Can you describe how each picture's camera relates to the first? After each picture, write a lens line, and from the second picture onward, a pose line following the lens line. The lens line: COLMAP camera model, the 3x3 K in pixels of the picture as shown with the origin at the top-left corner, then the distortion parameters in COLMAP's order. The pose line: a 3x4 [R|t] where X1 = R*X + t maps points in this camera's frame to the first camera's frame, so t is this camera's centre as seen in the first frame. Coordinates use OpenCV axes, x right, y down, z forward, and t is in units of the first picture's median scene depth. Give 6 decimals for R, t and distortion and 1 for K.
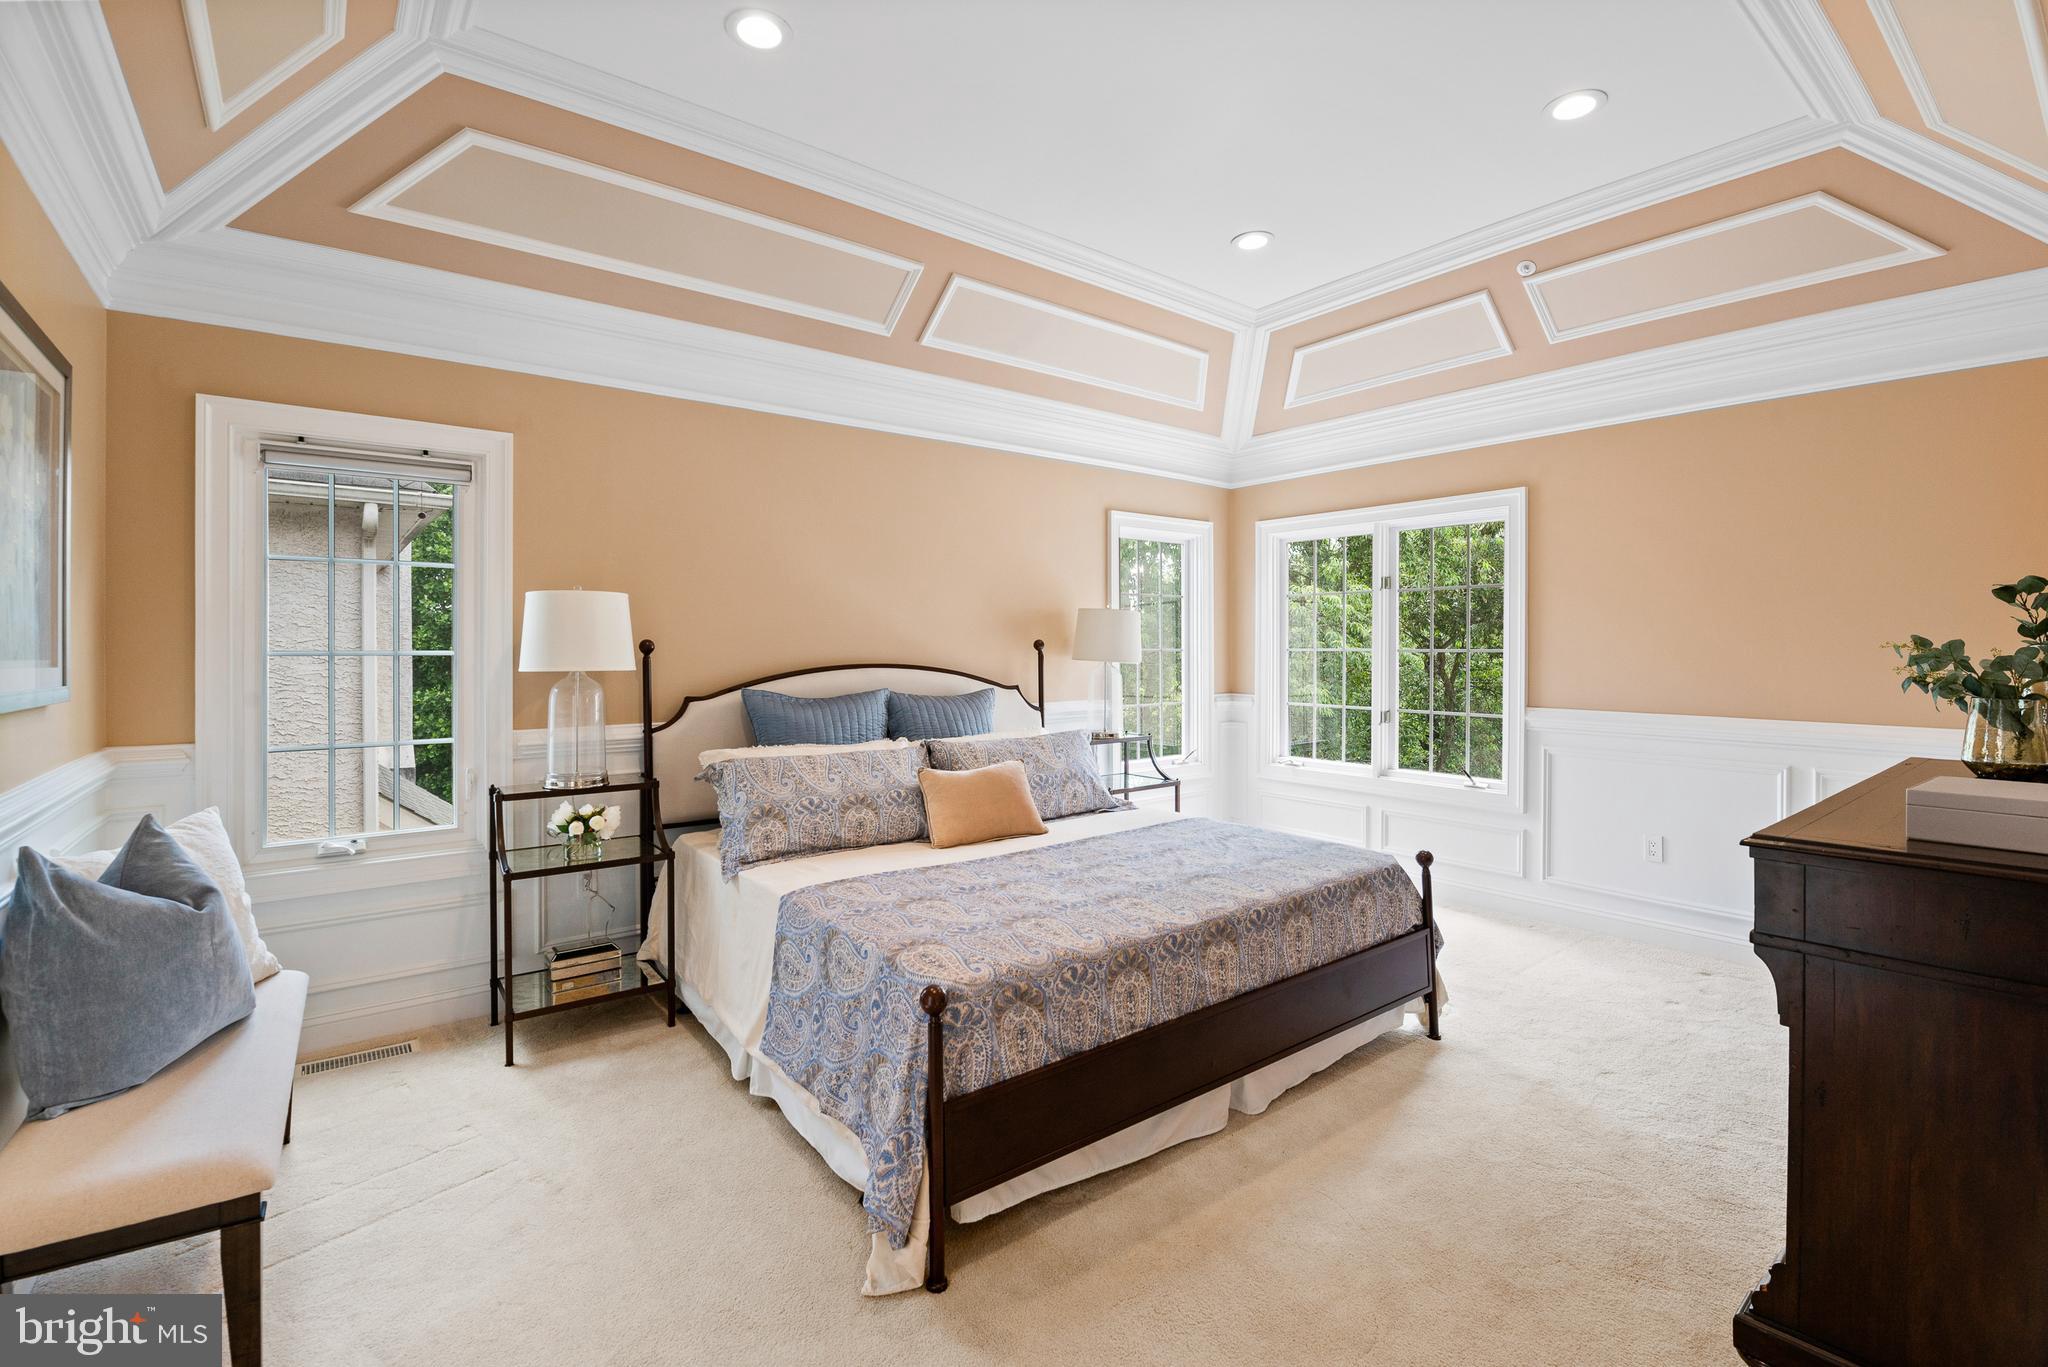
lens RADIAL K [[921.8, 0, 1031.1], [0, 921.8, 663.6], [0, 0, 1]] dist [-0.009155, -0.002556]
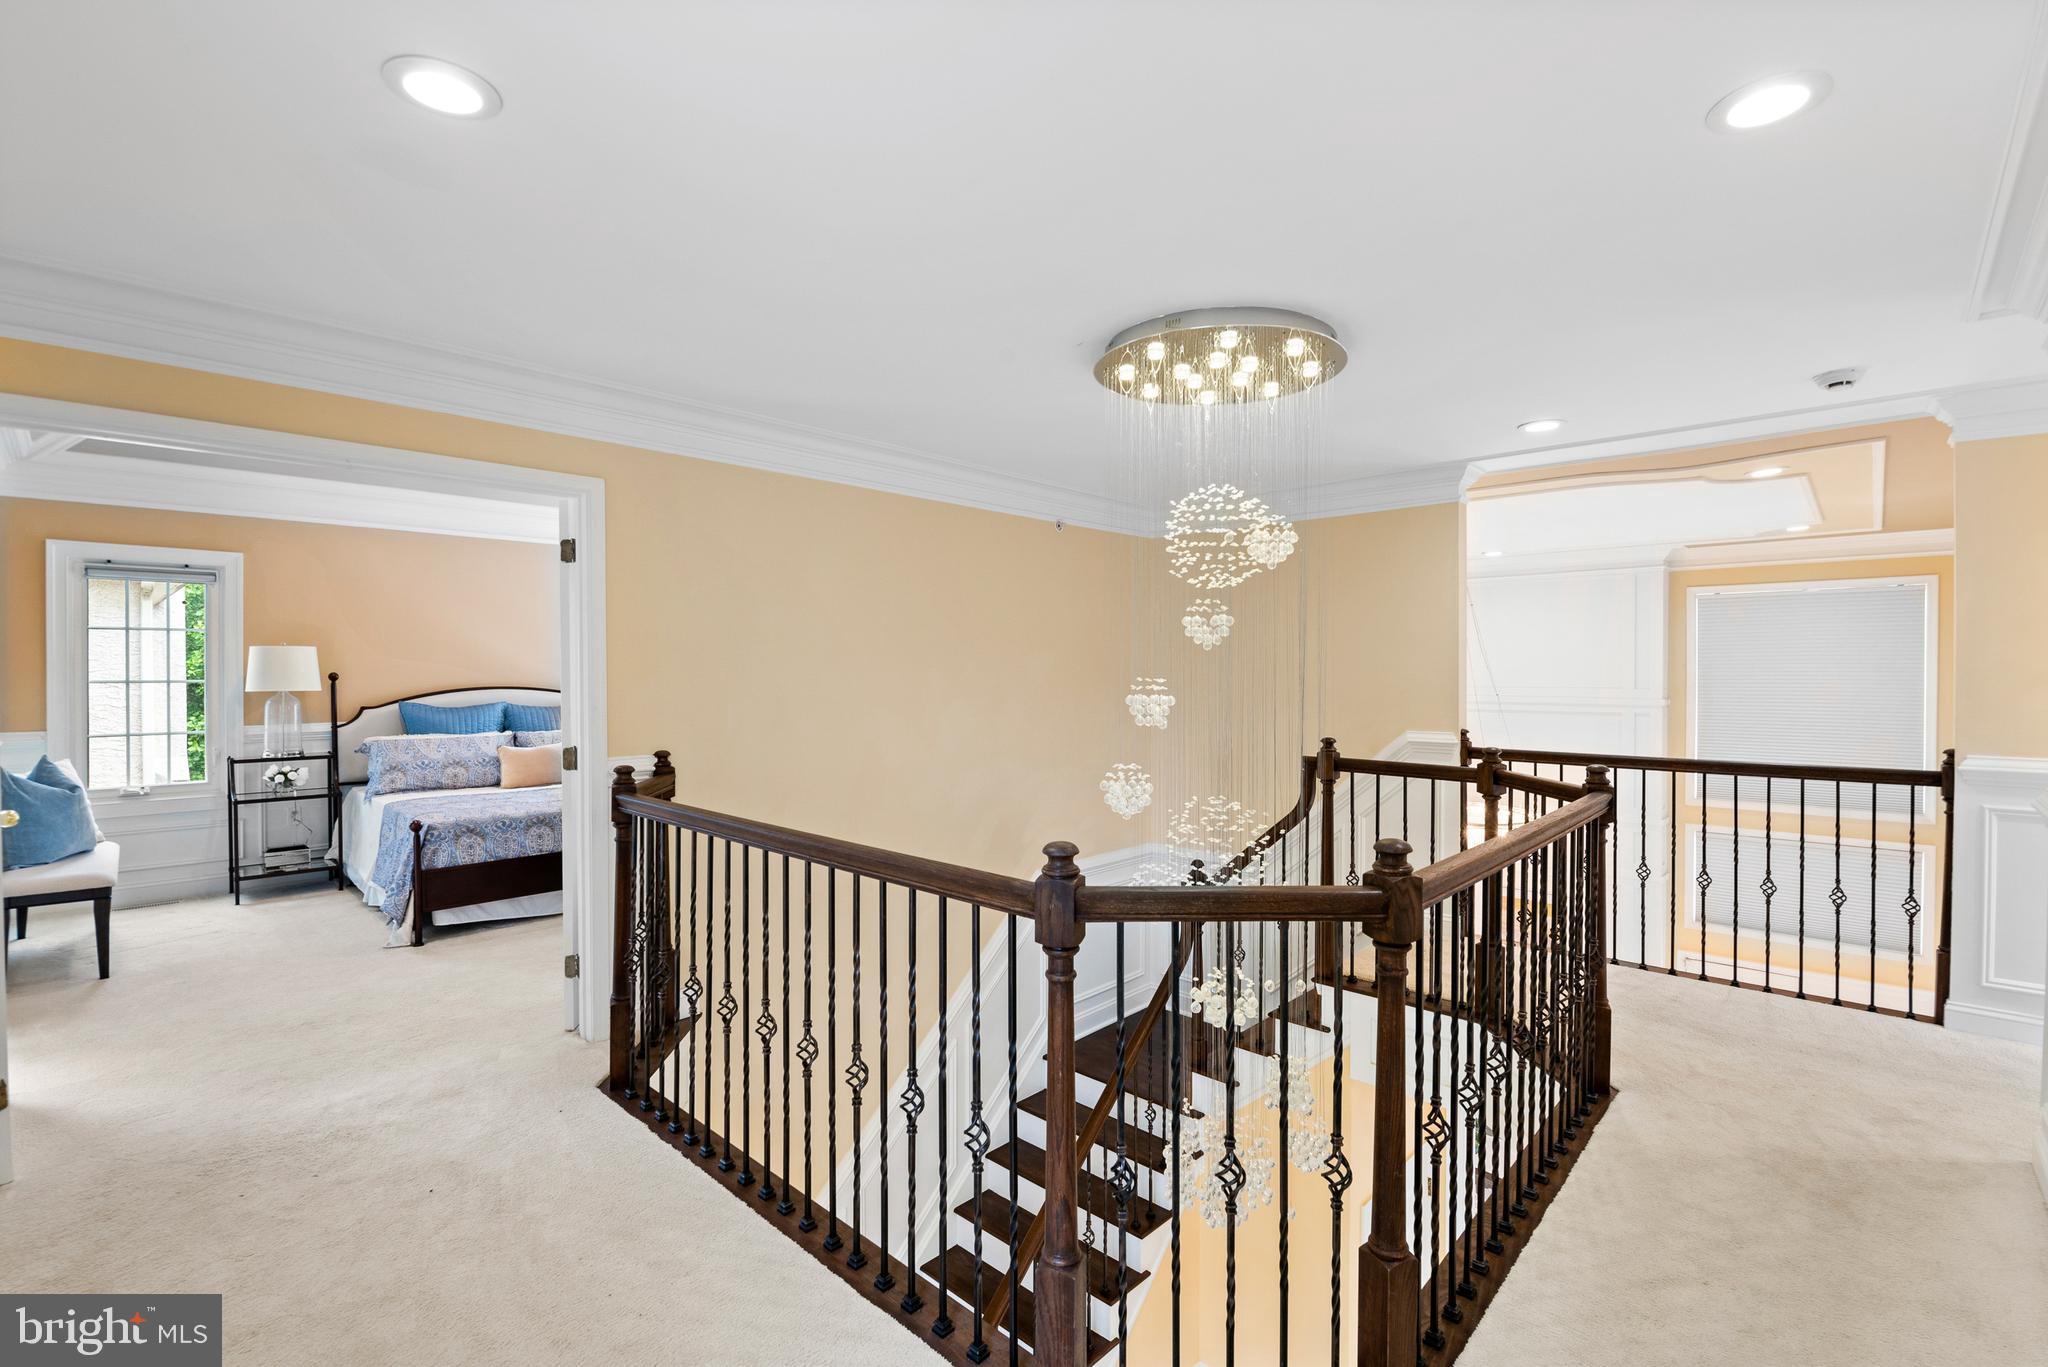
lens RADIAL K [[921.8, 0, 1024.7], [0, 921.8, 682.2], [0, 0, 1]] dist [-0.009155, -0.002556]
pose [[0.989043, -0.002478, 0.147609, 0.657006], [0.002998, 0.999990, -0.003301, 0.000813], [-0.147599, 0.003707, 0.989040, -0.949169]]
